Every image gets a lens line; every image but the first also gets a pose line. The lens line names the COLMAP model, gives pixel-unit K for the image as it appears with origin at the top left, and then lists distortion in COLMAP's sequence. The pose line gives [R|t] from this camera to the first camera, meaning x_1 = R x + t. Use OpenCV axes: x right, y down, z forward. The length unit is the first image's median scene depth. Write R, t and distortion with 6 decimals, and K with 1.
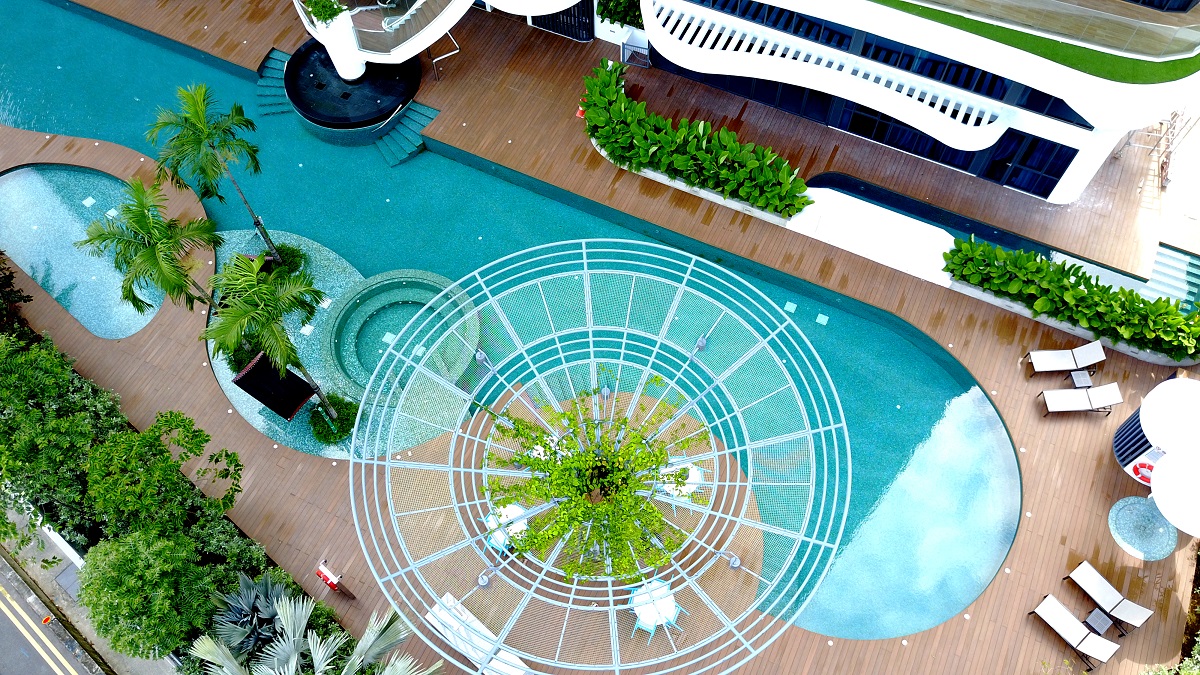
lens RADIAL K [[911.7, 0, 600.0], [0, 911.7, 337.5], [0, 0, 1]] dist [-0.000563, 0.004174]
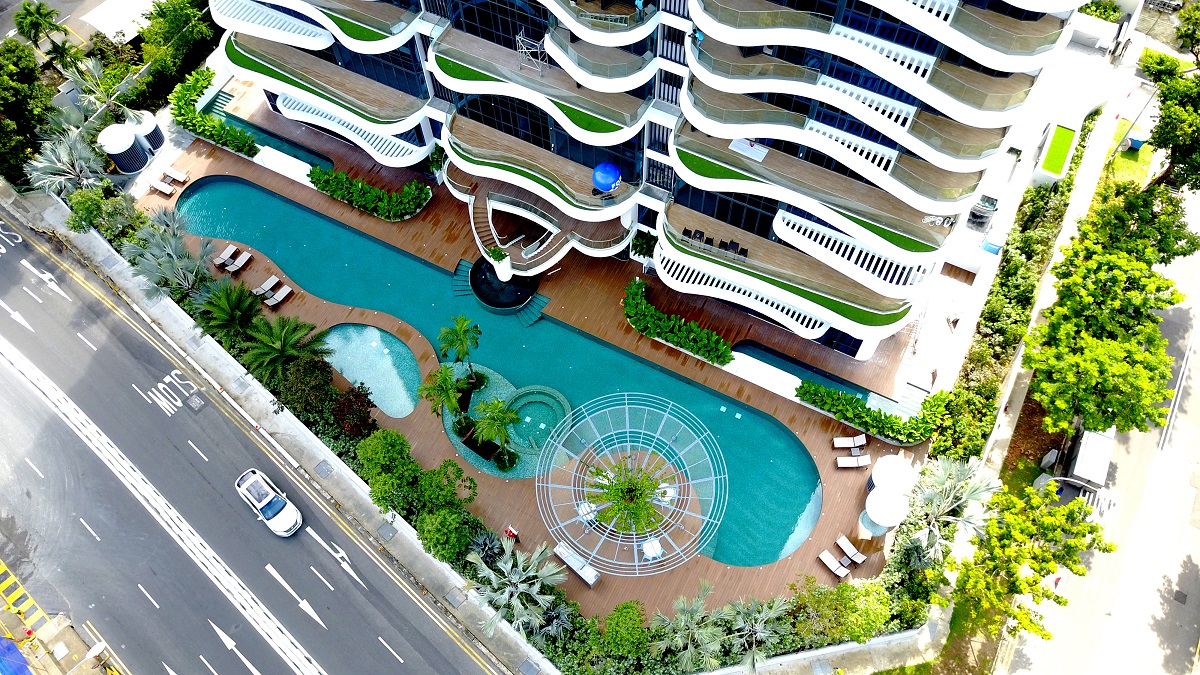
lens RADIAL K [[905.5, 0, 600.0], [0, 905.5, 337.5], [0, 0, 1]] dist [0.116872, 0.000412]
pose [[0.999562, 0.025031, -0.015780, -0.042553], [-0.024895, 0.999652, 0.008778, -0.221778], [0.015994, -0.008381, 0.999837, -1.128746]]
